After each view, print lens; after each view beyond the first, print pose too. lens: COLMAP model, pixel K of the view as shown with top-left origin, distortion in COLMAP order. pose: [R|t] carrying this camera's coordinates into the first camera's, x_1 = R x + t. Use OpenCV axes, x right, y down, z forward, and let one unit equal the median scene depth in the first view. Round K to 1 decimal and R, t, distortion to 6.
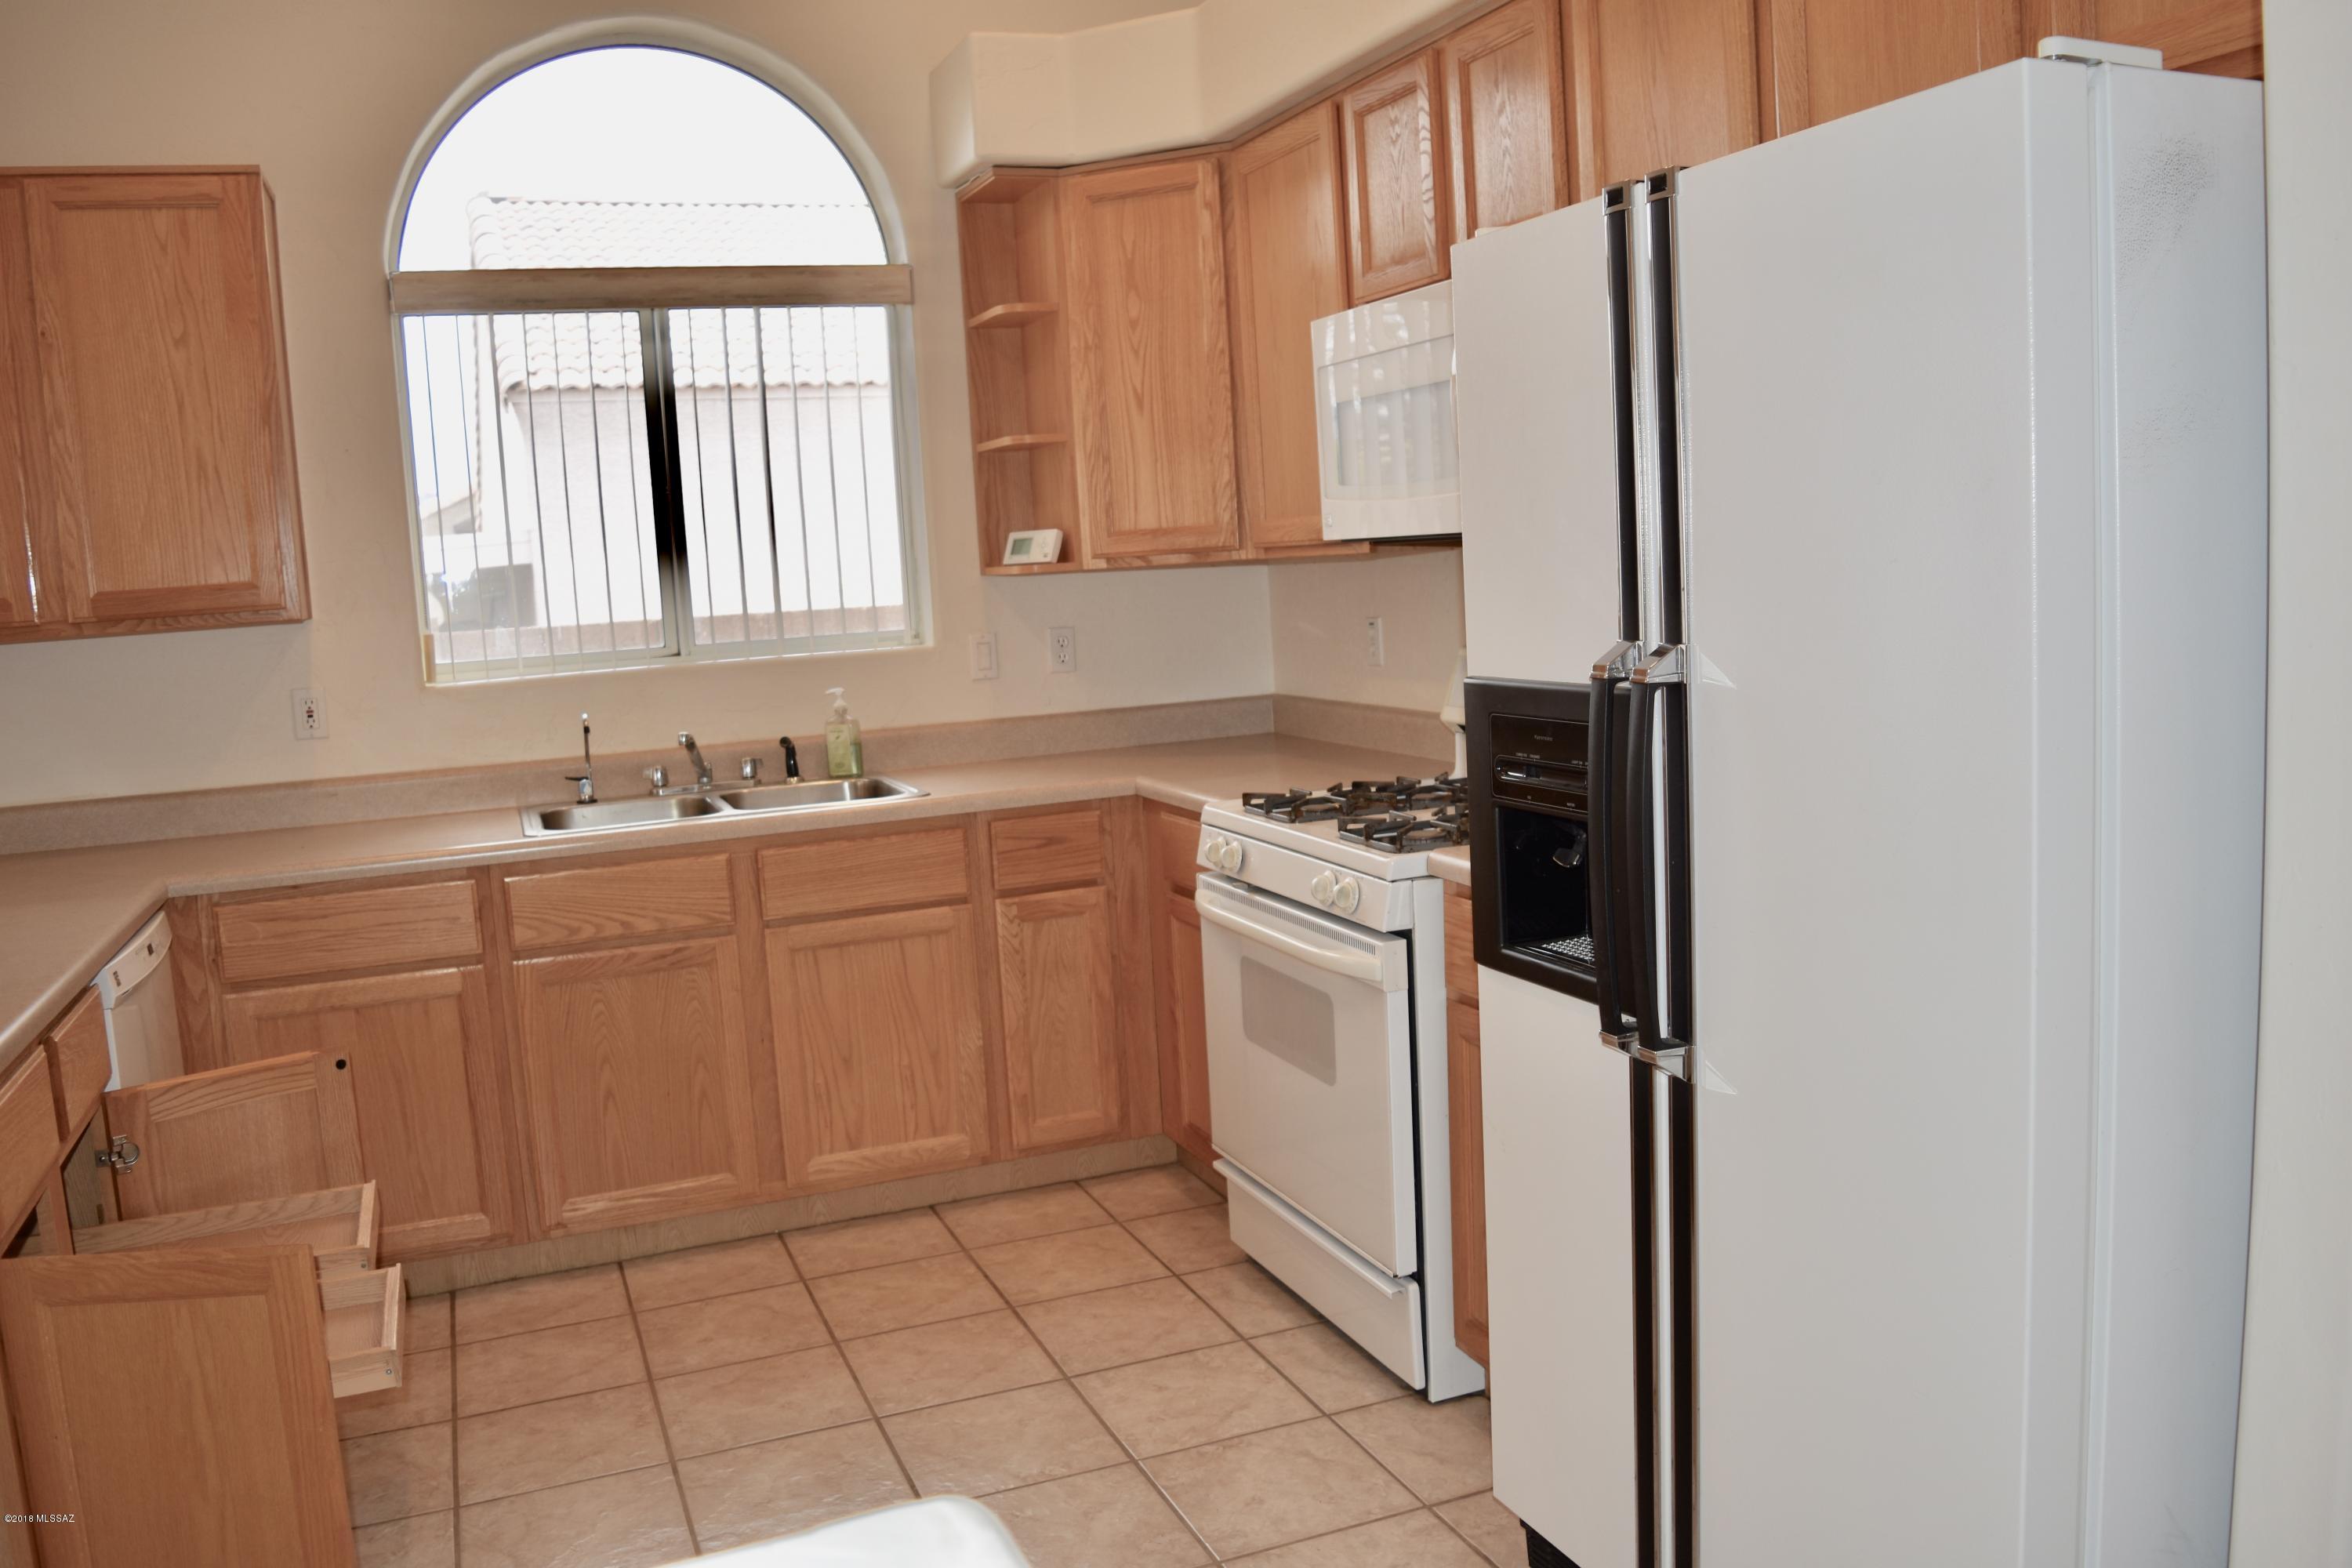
lens RADIAL K [[1848.5, 0, 1186.7], [0, 1848.5, 769.3], [0, 0, 1]] dist [-0.099073, 0.025251]
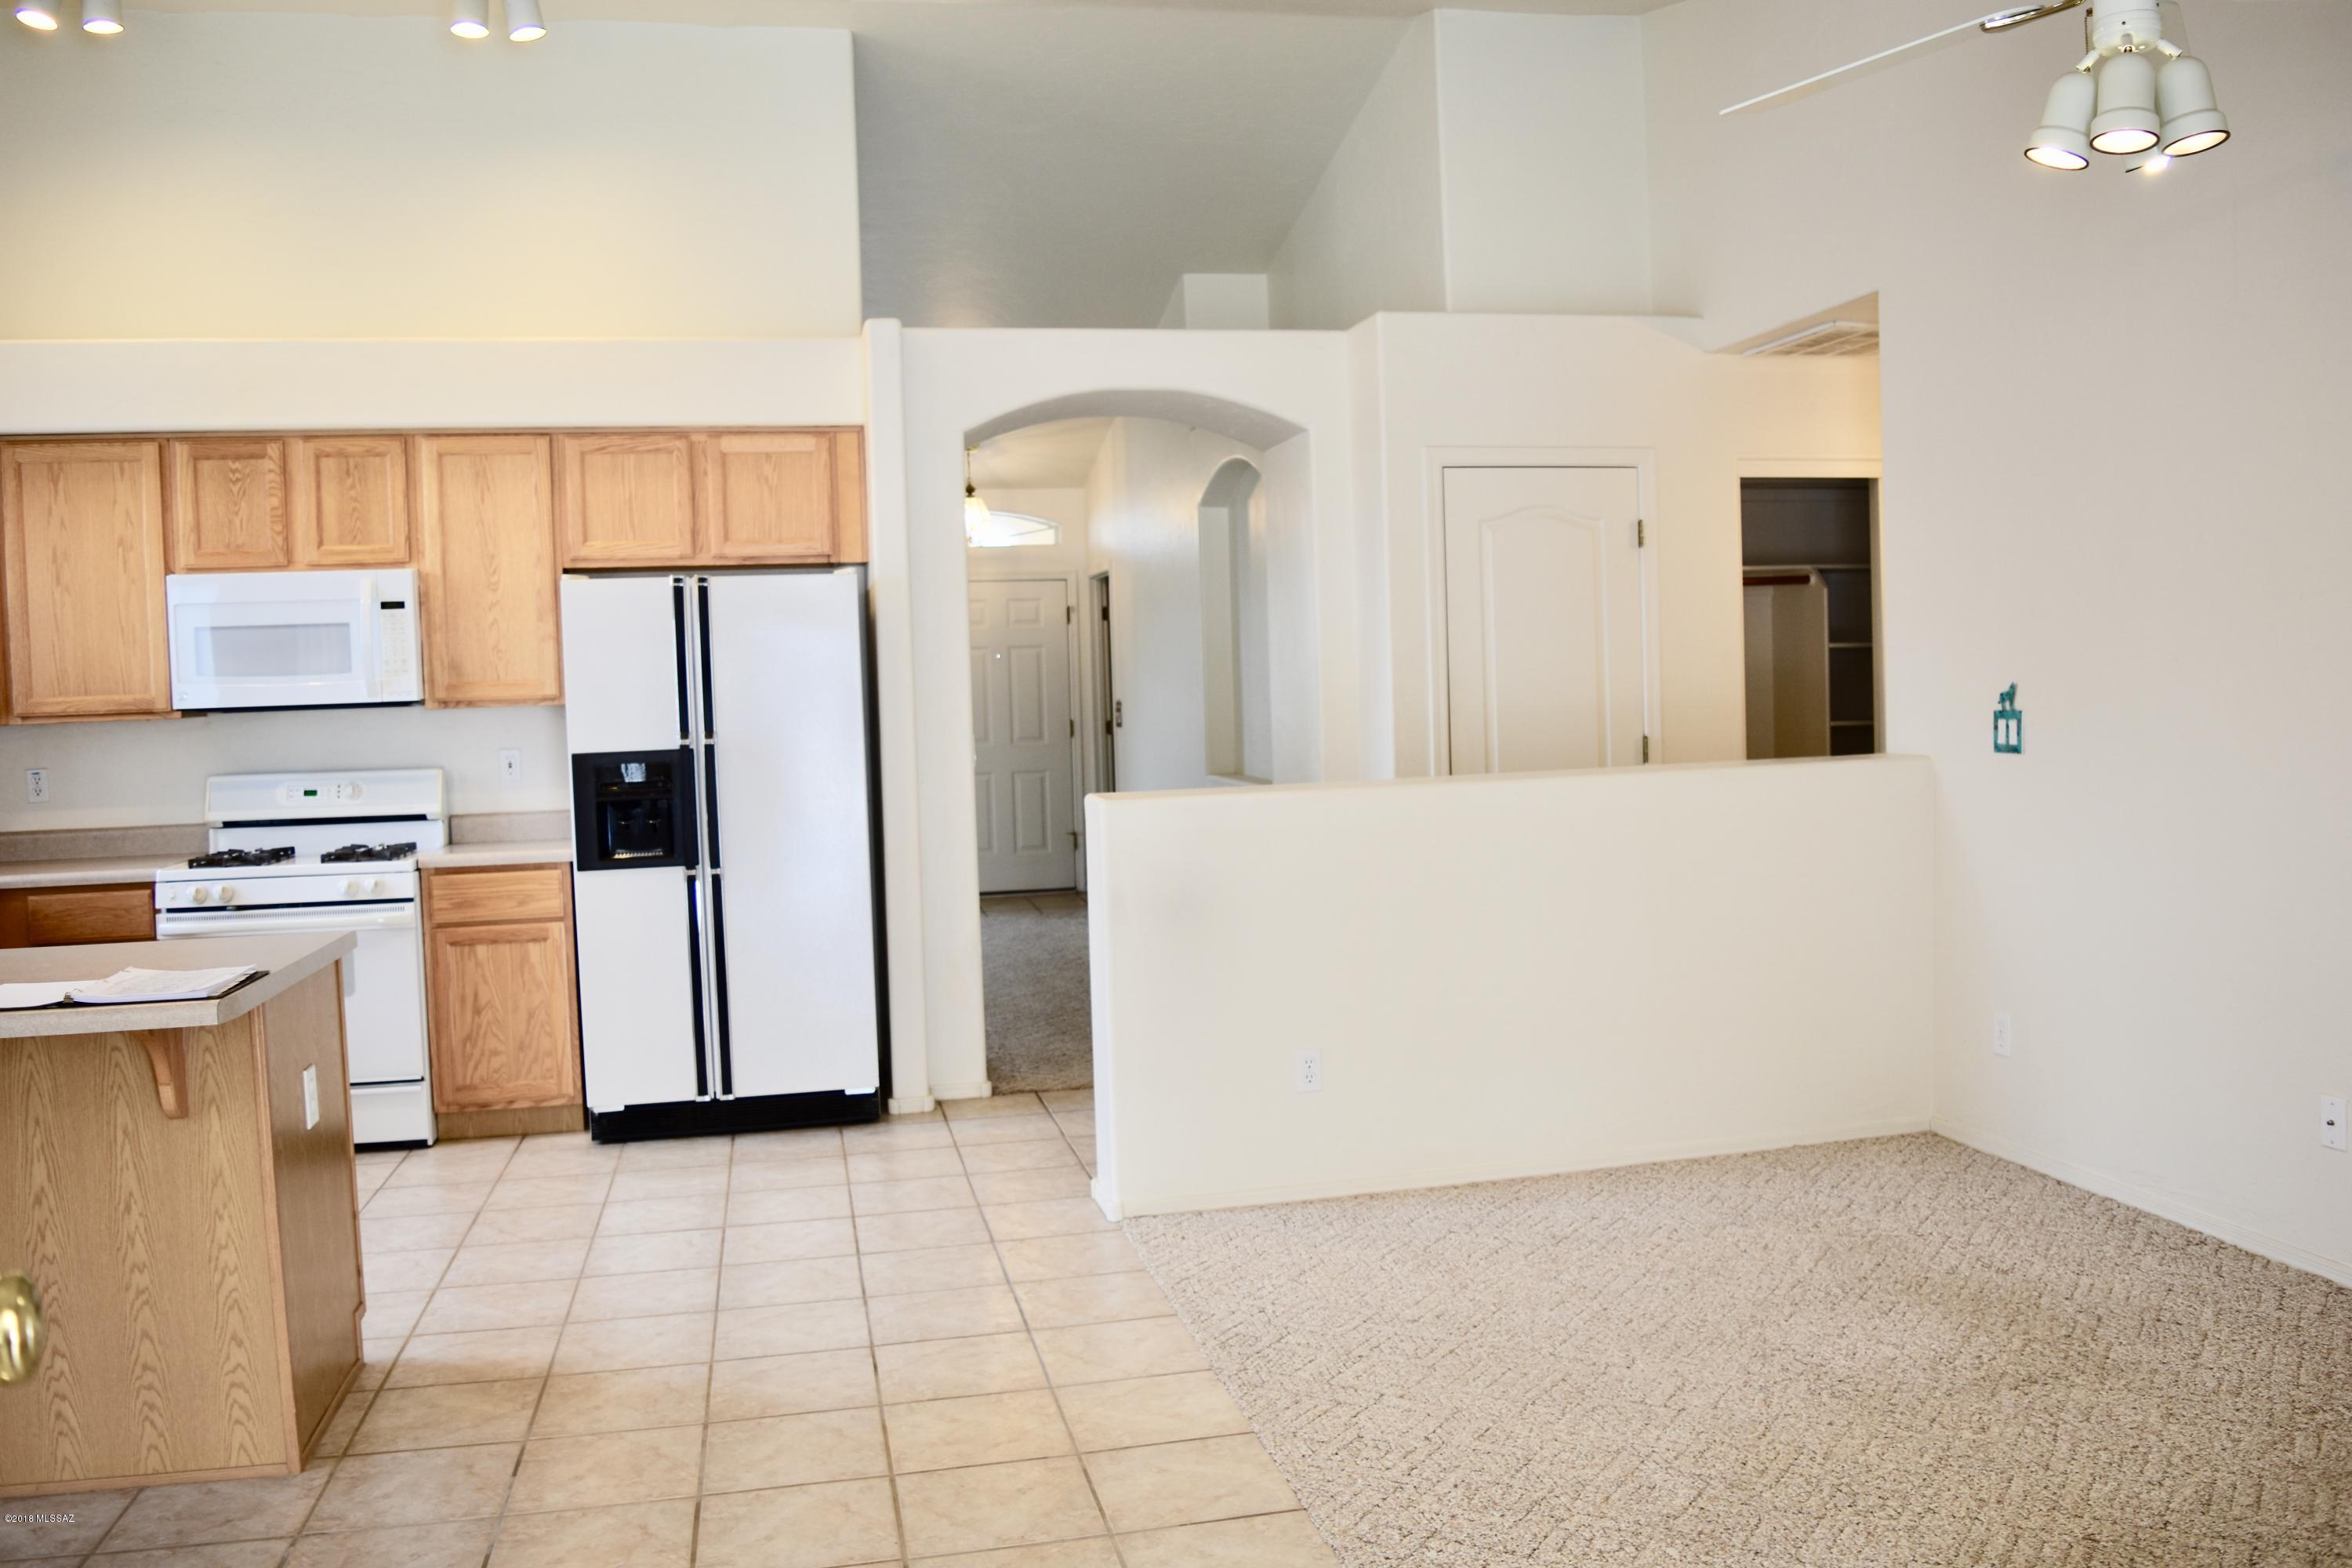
lens RADIAL K [[1848.5, 0, 1186.7], [0, 1848.5, 769.3], [0, 0, 1]] dist [-0.099073, 0.025251]
pose [[0.163010, 0.004589, 0.986614, -1.259758], [0.138495, 0.989982, -0.027487, 0.090296], [-0.976856, 0.141122, 0.160741, -0.113377]]
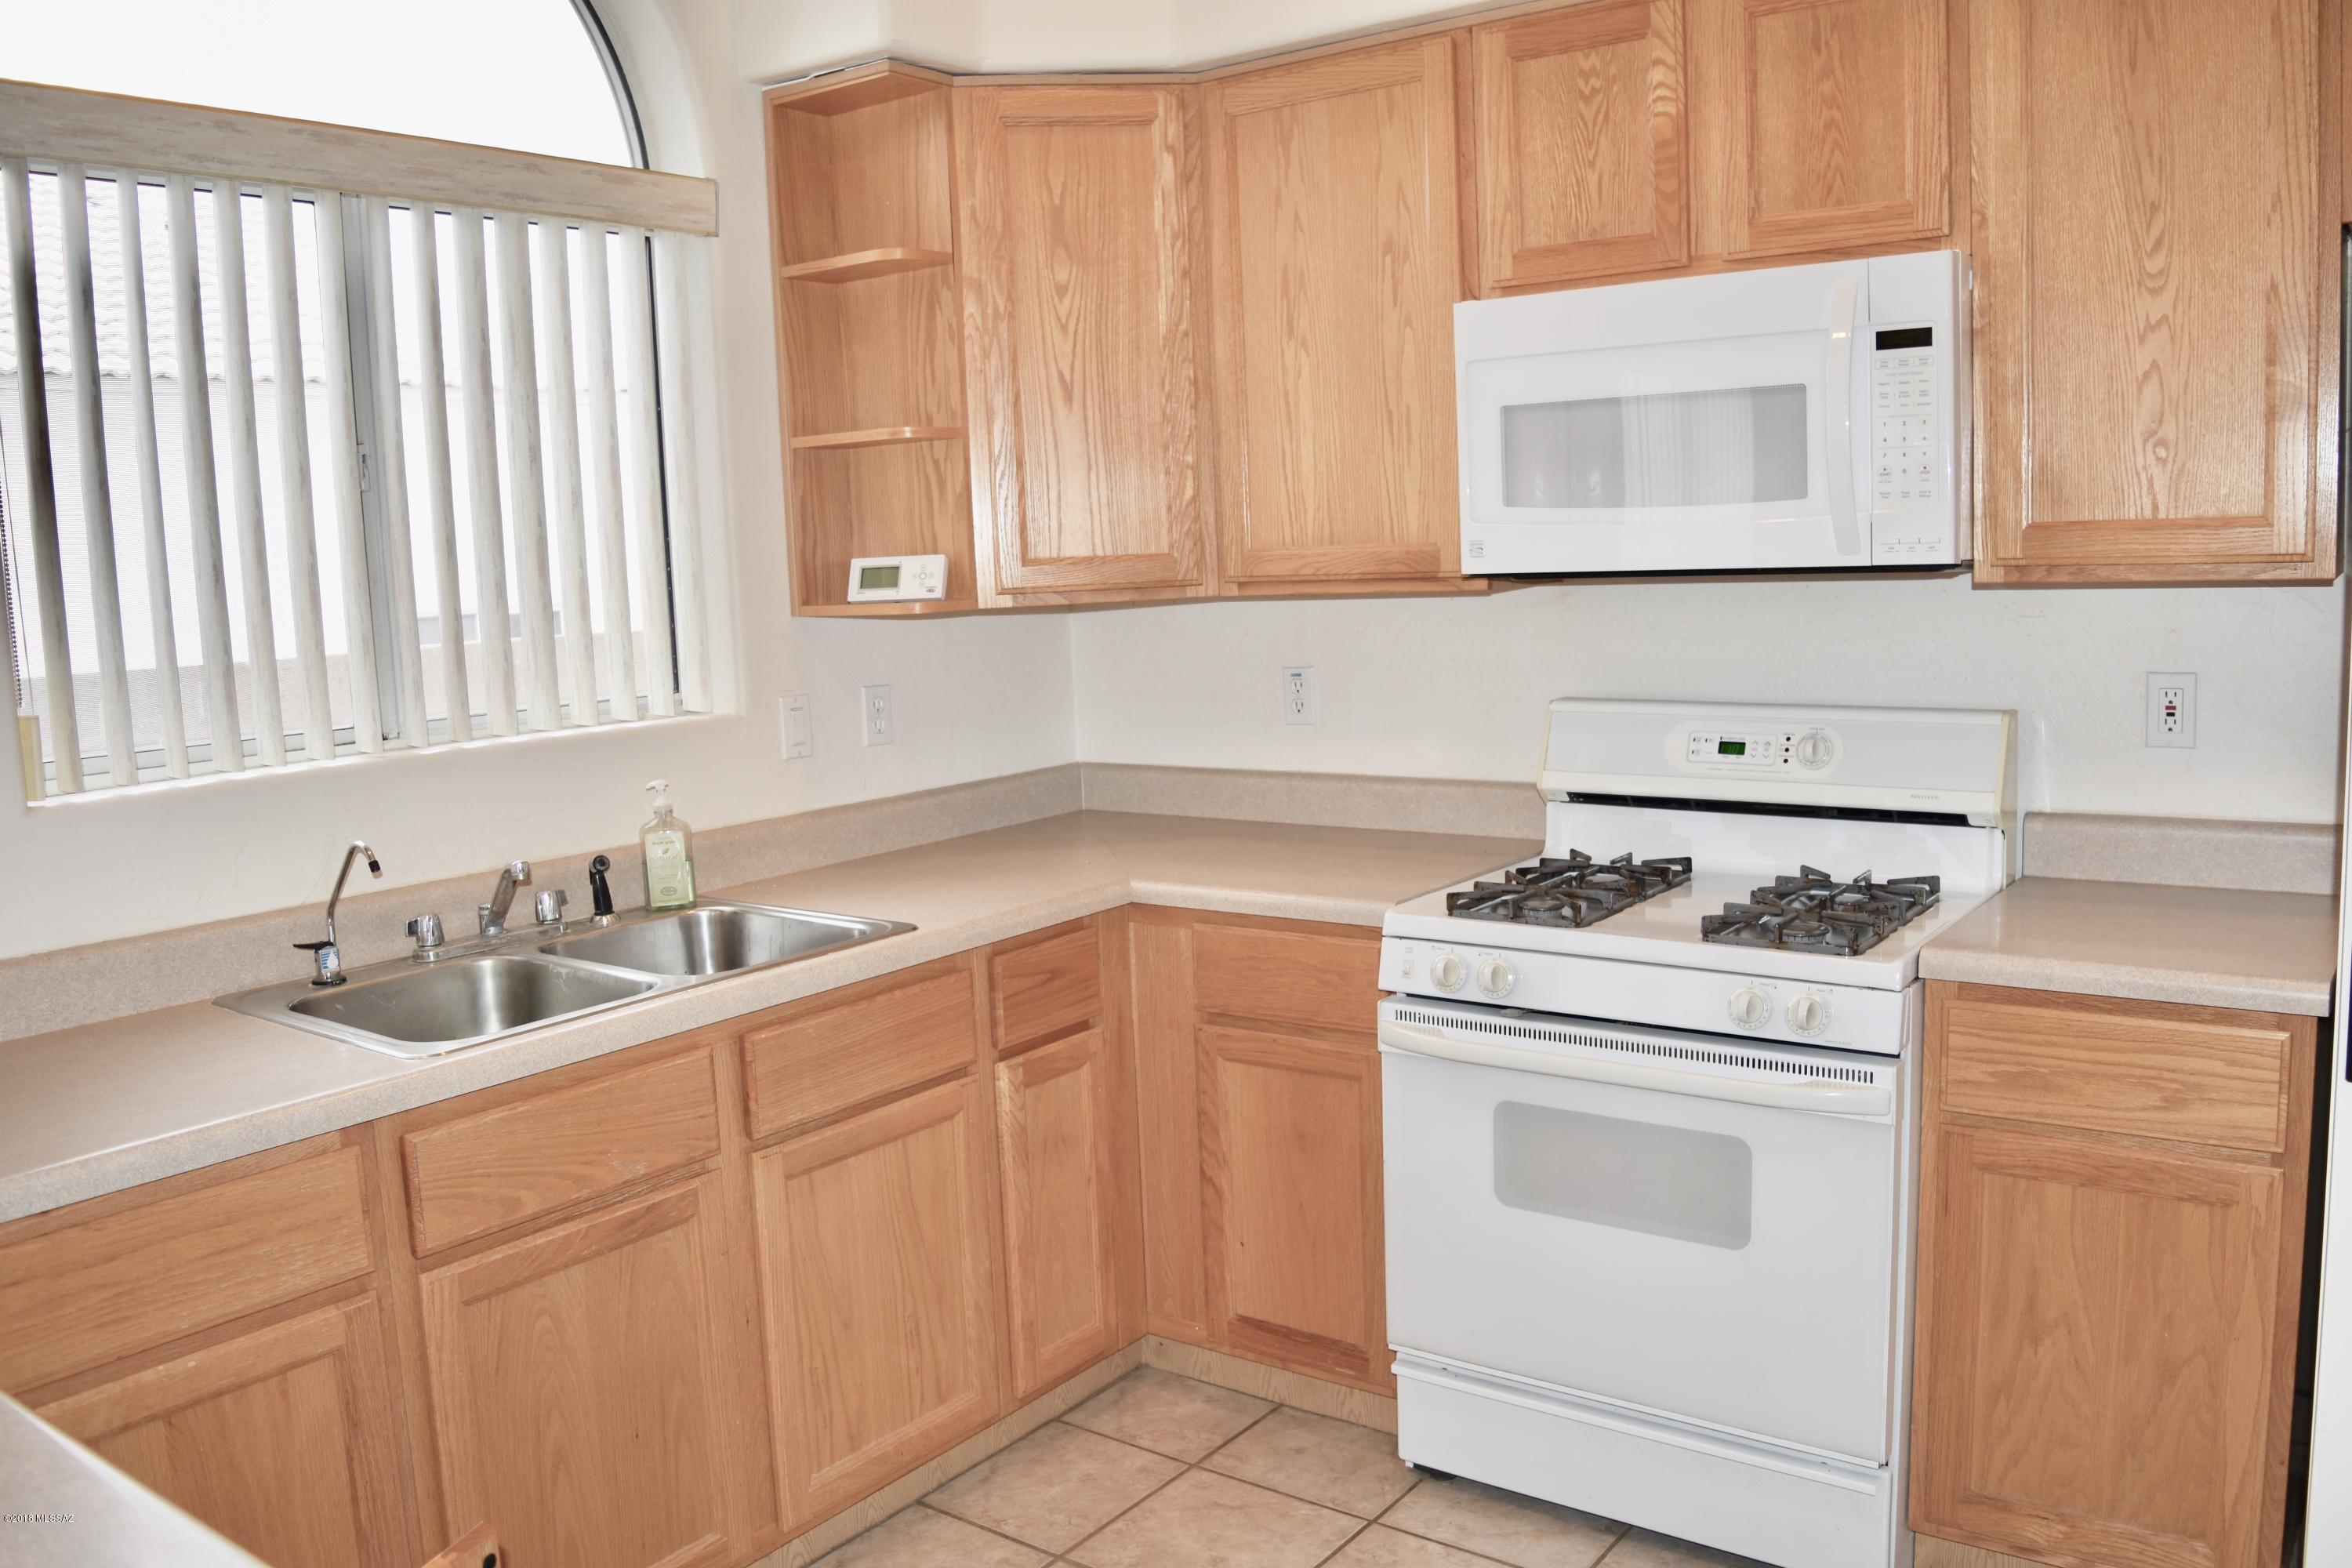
lens RADIAL K [[1848.5, 0, 1186.7], [0, 1848.5, 769.3], [0, 0, 1]] dist [-0.099073, 0.025251]
pose [[0.851356, -0.041451, 0.522948, -0.427563], [0.053833, 0.998514, -0.008494, -0.035393], [-0.521819, 0.035384, 0.852322, 0.352076]]
